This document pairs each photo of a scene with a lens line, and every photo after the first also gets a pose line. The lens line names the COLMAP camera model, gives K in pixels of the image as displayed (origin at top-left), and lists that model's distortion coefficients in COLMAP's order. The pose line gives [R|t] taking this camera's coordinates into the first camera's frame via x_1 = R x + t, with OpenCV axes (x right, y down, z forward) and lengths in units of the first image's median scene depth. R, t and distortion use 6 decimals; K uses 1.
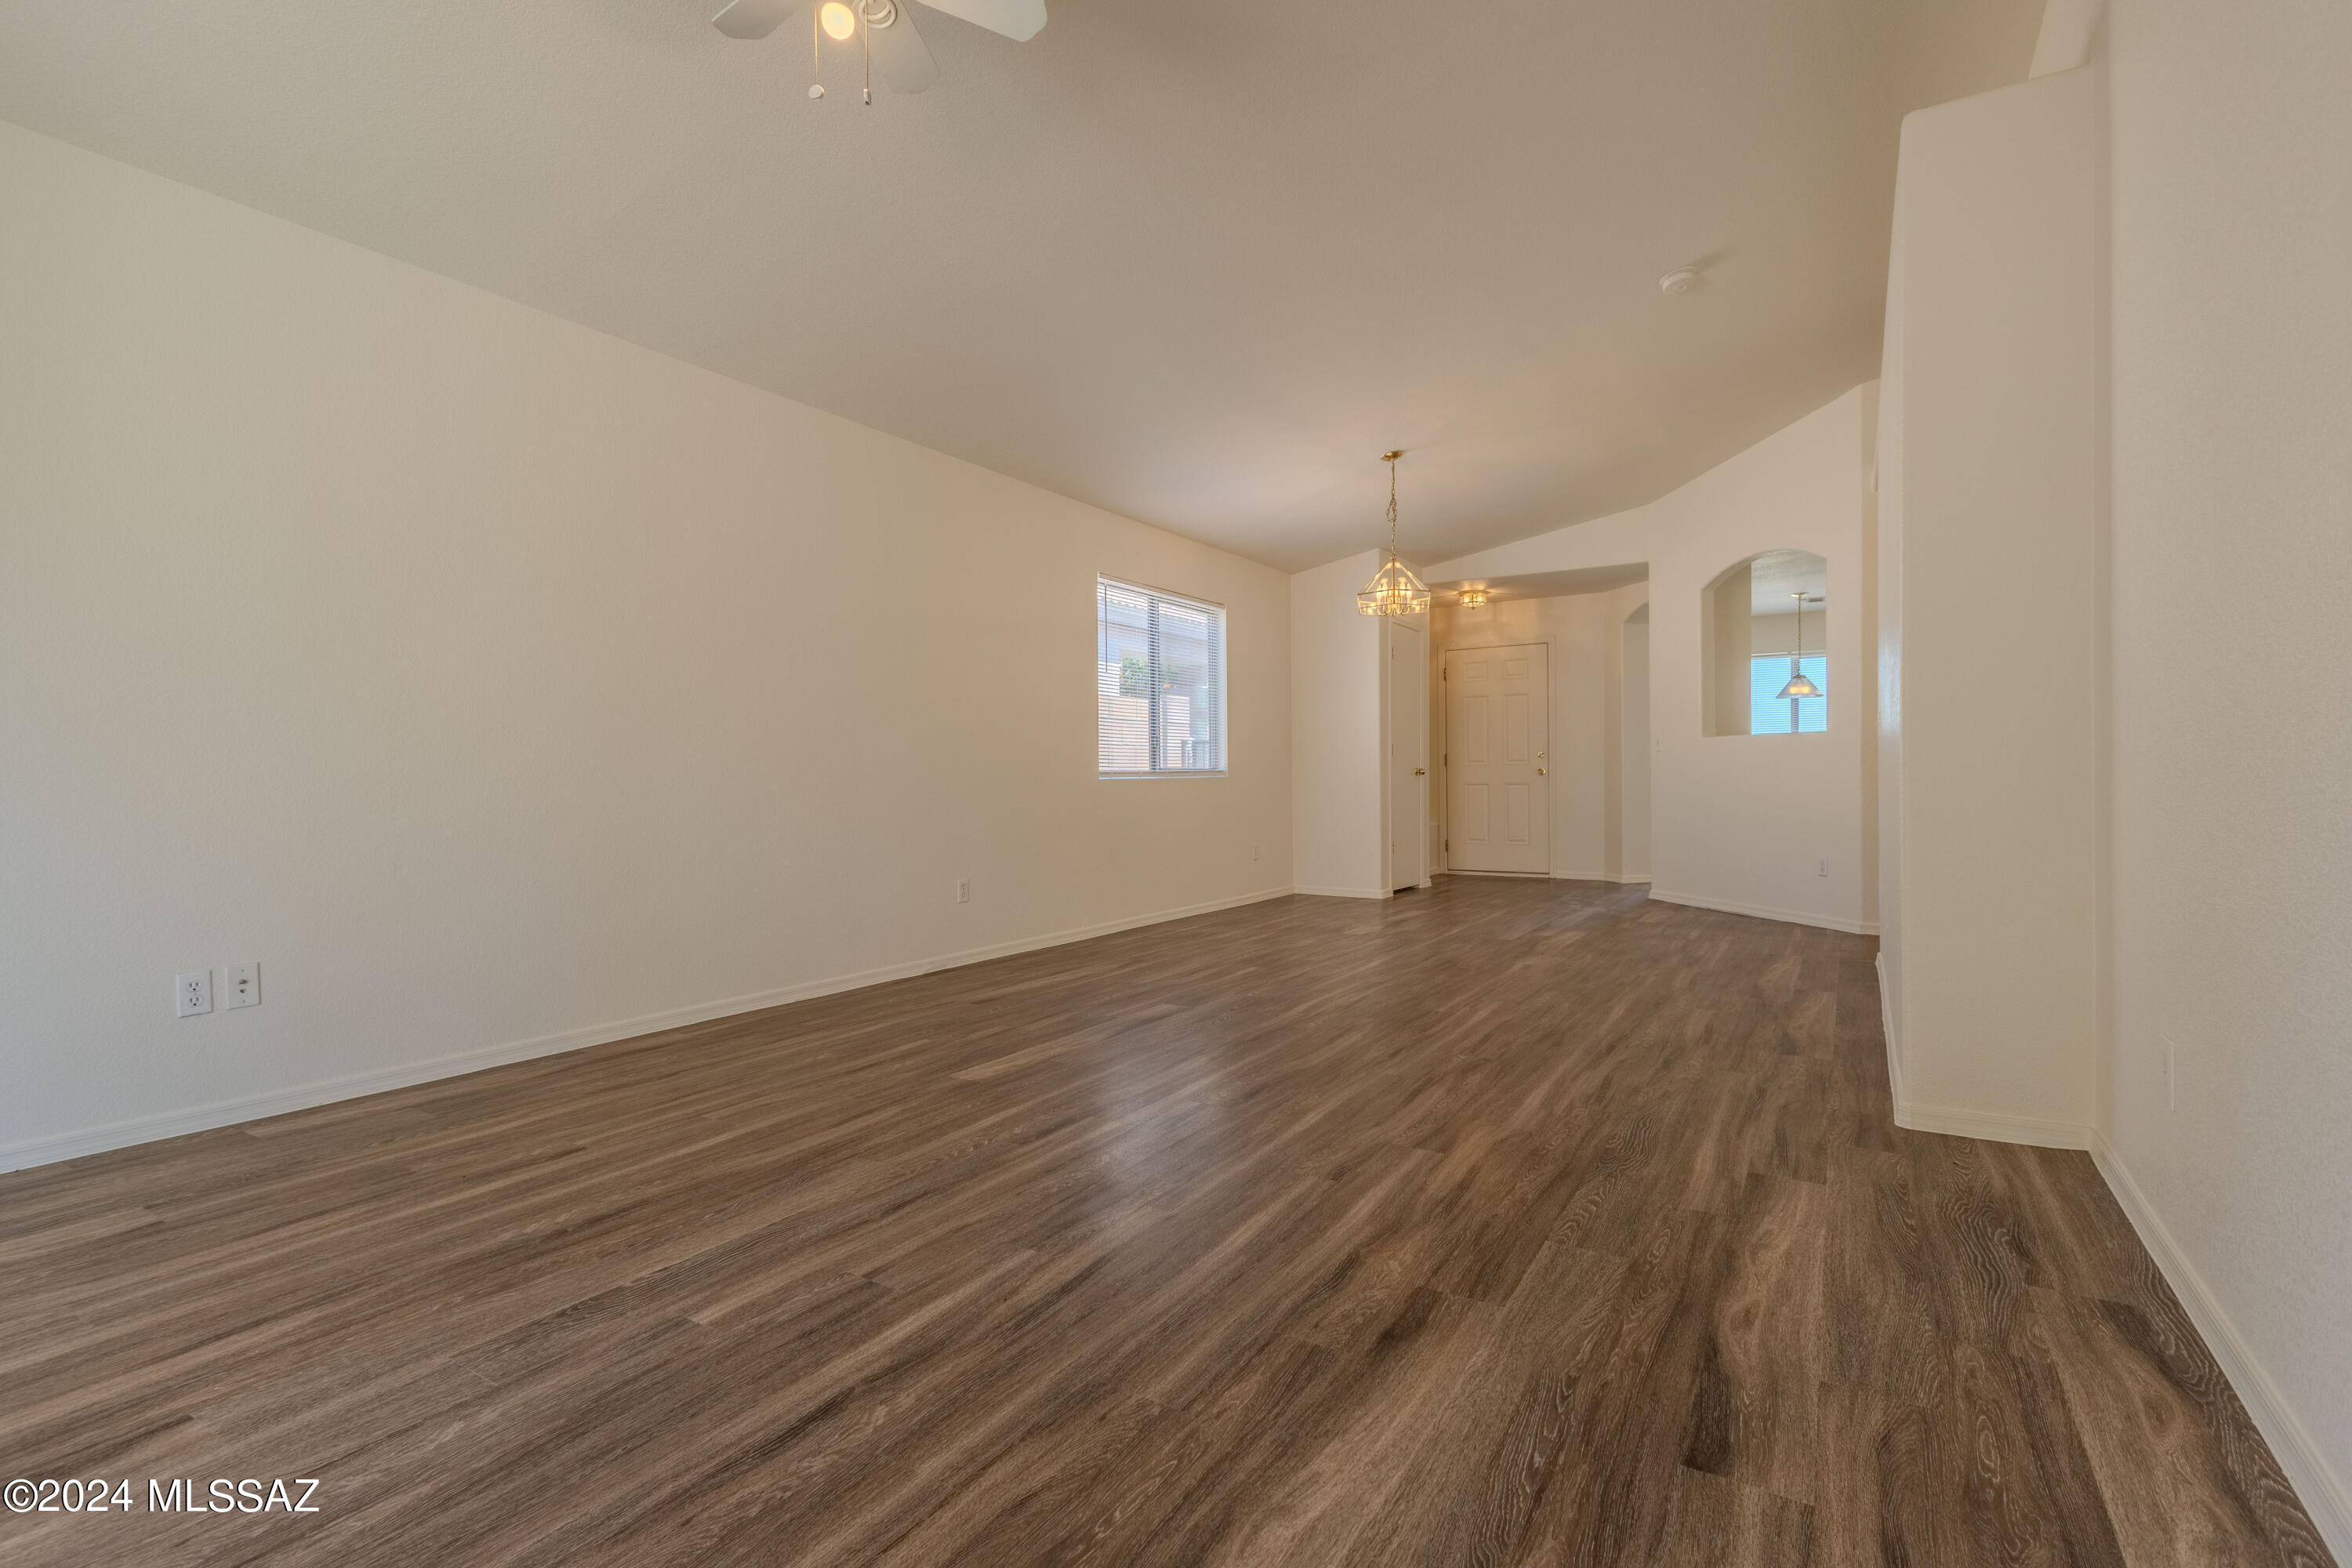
lens RADIAL K [[1081.5, 0, 1179.4], [0, 1081.5, 780.9], [0, 0, 1]] dist [0.013002, -0.006400]
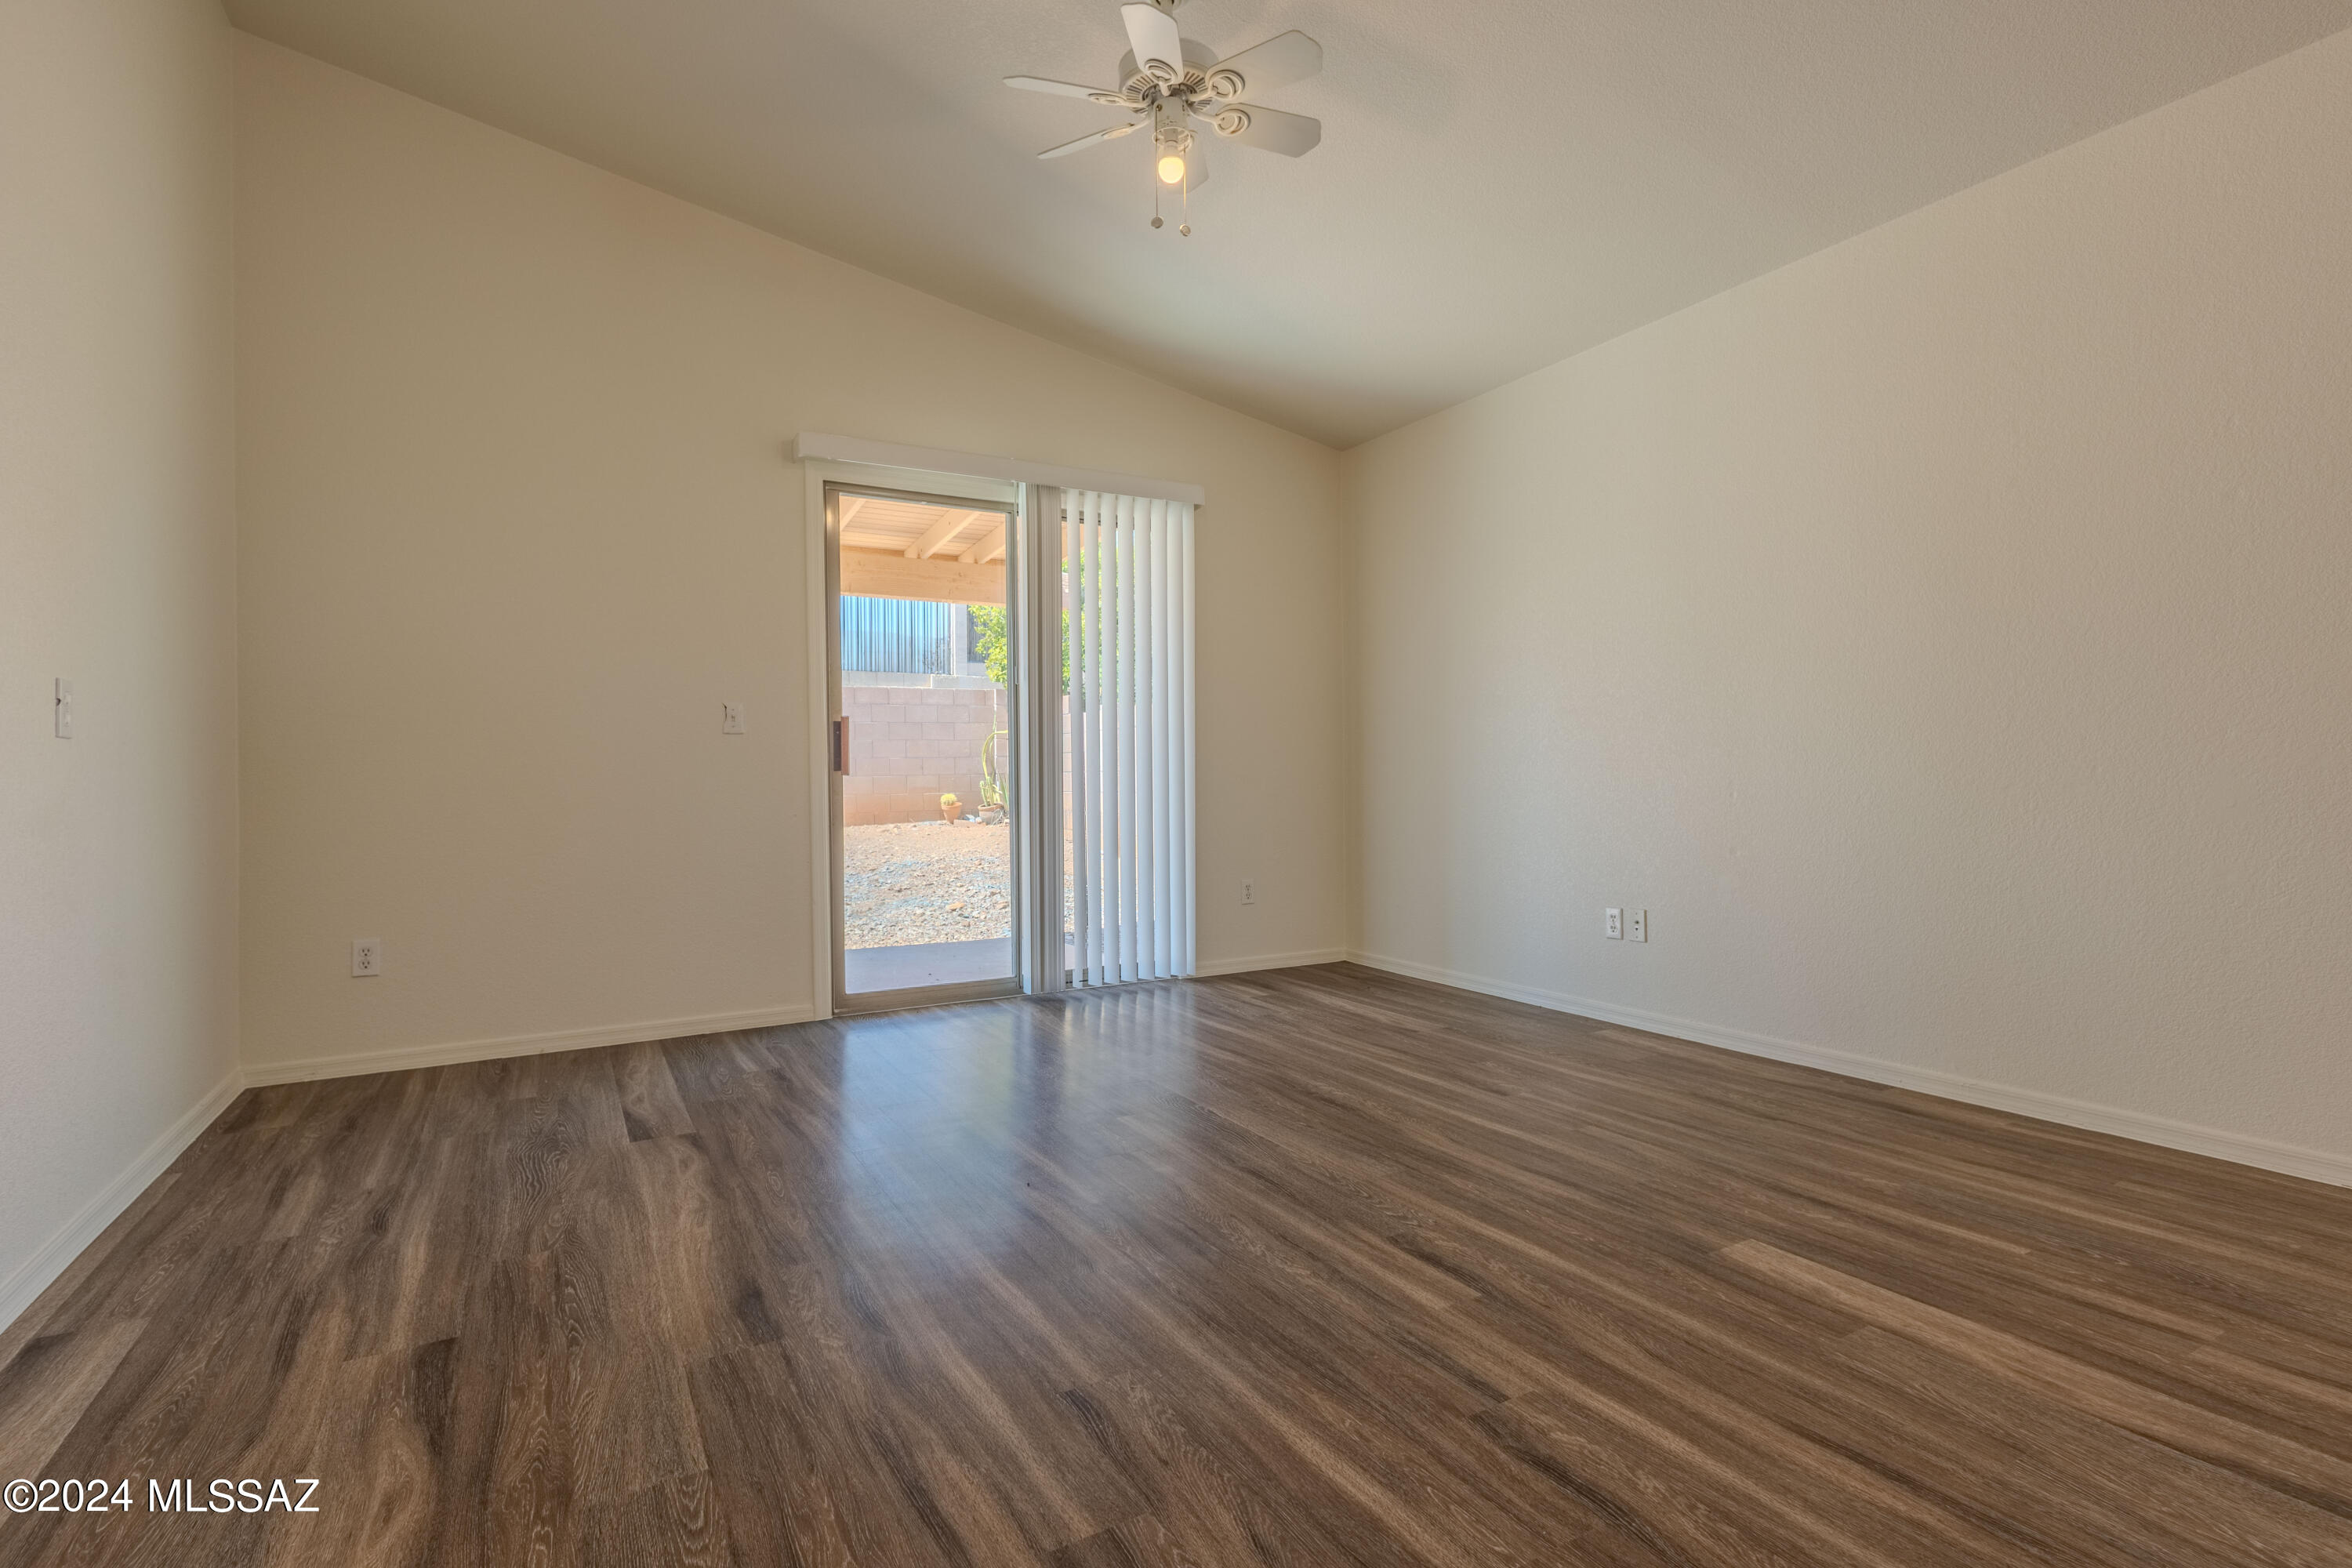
lens RADIAL K [[1081.5, 0, 1179.4], [0, 1081.5, 780.9], [0, 0, 1]] dist [0.013002, -0.006400]
pose [[-0.471073, 0.012567, -0.882005, 0.728221], [0.011449, 0.999901, 0.008131, -0.008418], [0.882020, -0.006268, -0.471170, 1.452609]]
